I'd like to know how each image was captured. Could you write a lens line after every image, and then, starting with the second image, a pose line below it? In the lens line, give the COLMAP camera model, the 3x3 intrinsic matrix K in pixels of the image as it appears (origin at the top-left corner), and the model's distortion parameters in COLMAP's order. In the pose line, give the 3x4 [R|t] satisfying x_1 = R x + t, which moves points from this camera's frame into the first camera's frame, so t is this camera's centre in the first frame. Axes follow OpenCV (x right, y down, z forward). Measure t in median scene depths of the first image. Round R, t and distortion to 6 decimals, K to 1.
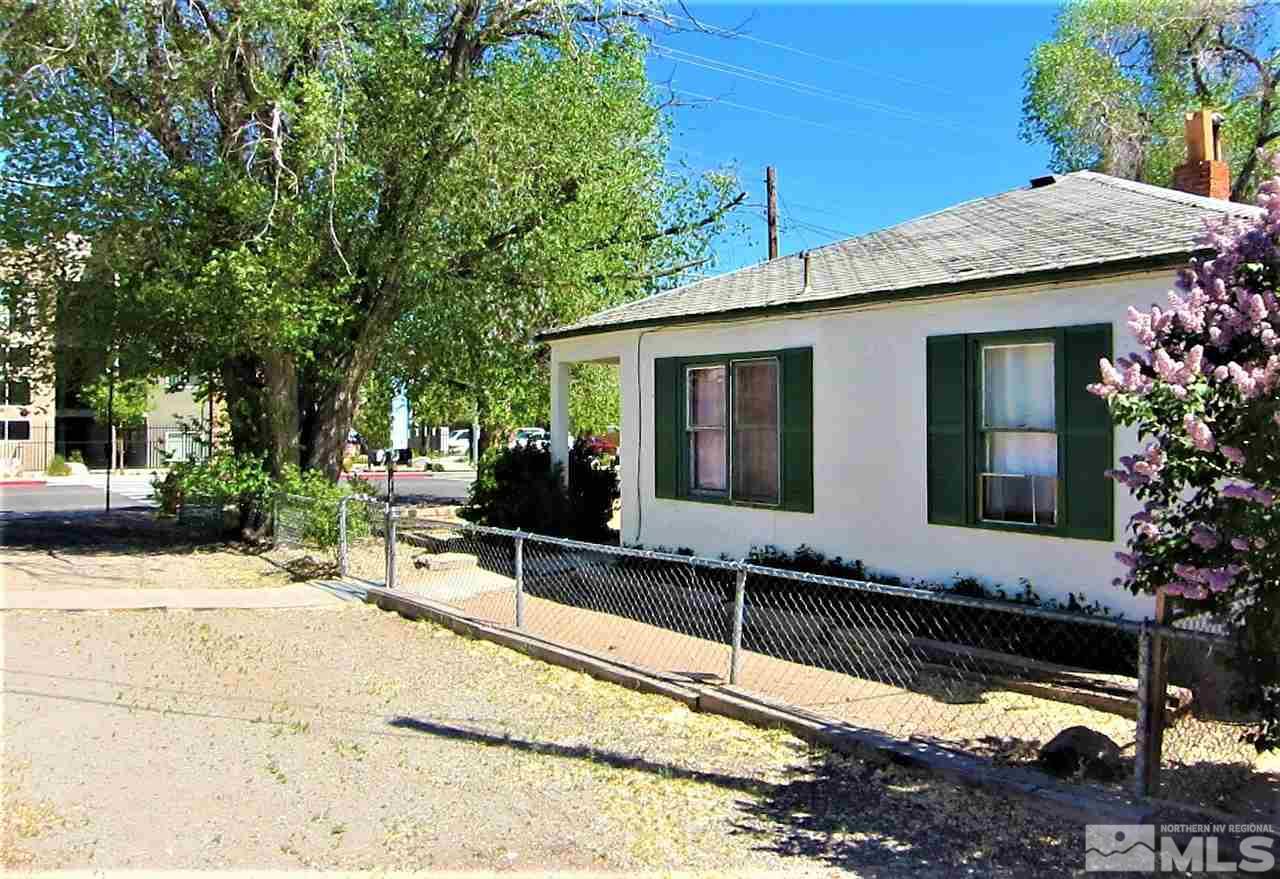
lens RADIAL K [[1074.3, 0, 640.0], [0, 1074.3, 439.5], [0, 0, 1]] dist [0.000201, -0.000044]
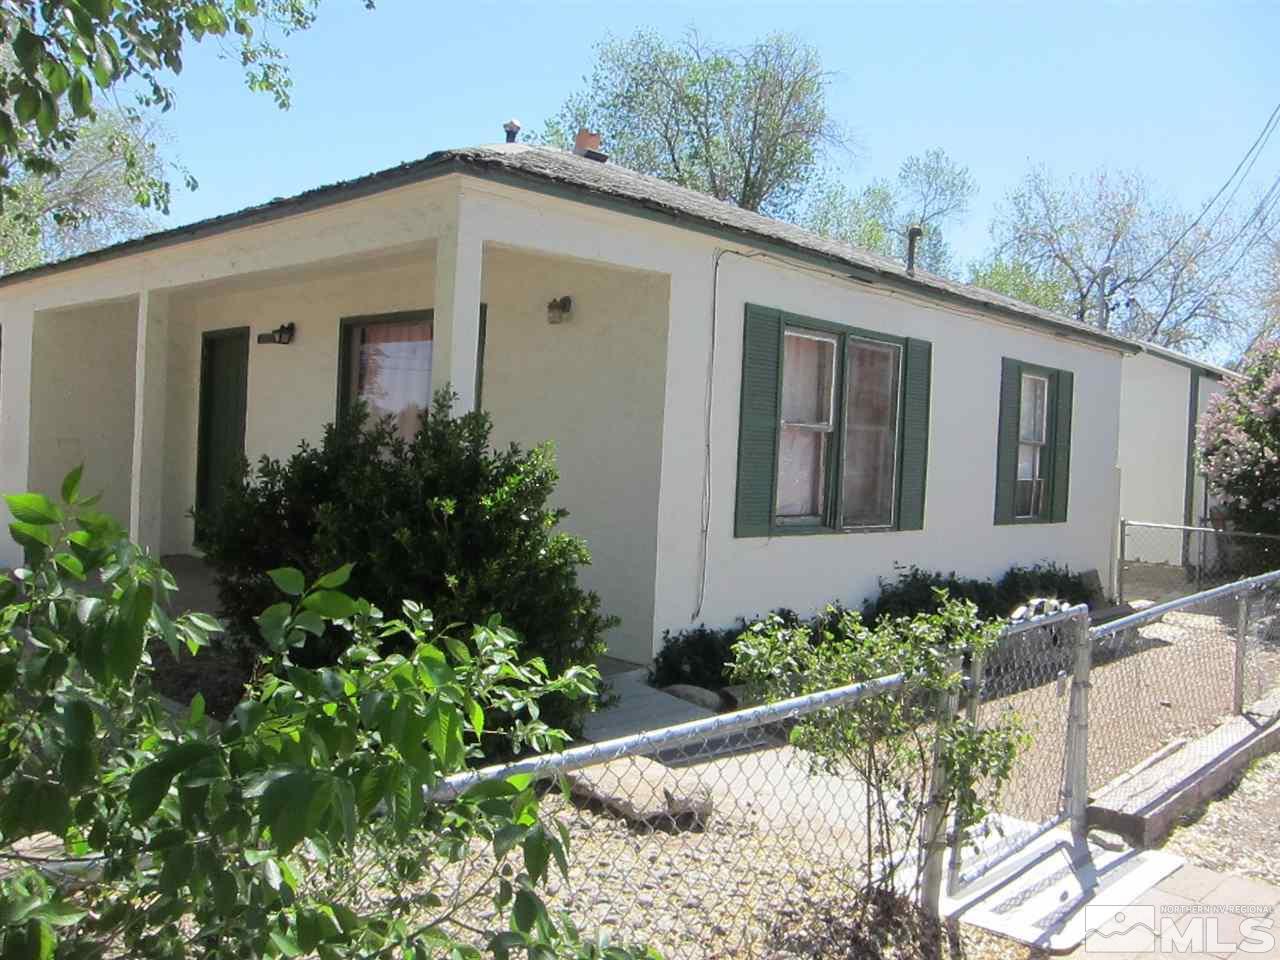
lens RADIAL K [[1086.7, 0, 640.0], [0, 1086.7, 480.0], [0, 0, 1]] dist [-0.066042, 0.099046]
pose [[-0.184685, -0.030019, 0.982339, -0.612370], [-0.024542, 0.999363, 0.025925, 0.008842], [-0.982491, -0.019321, -0.185304, 1.265933]]
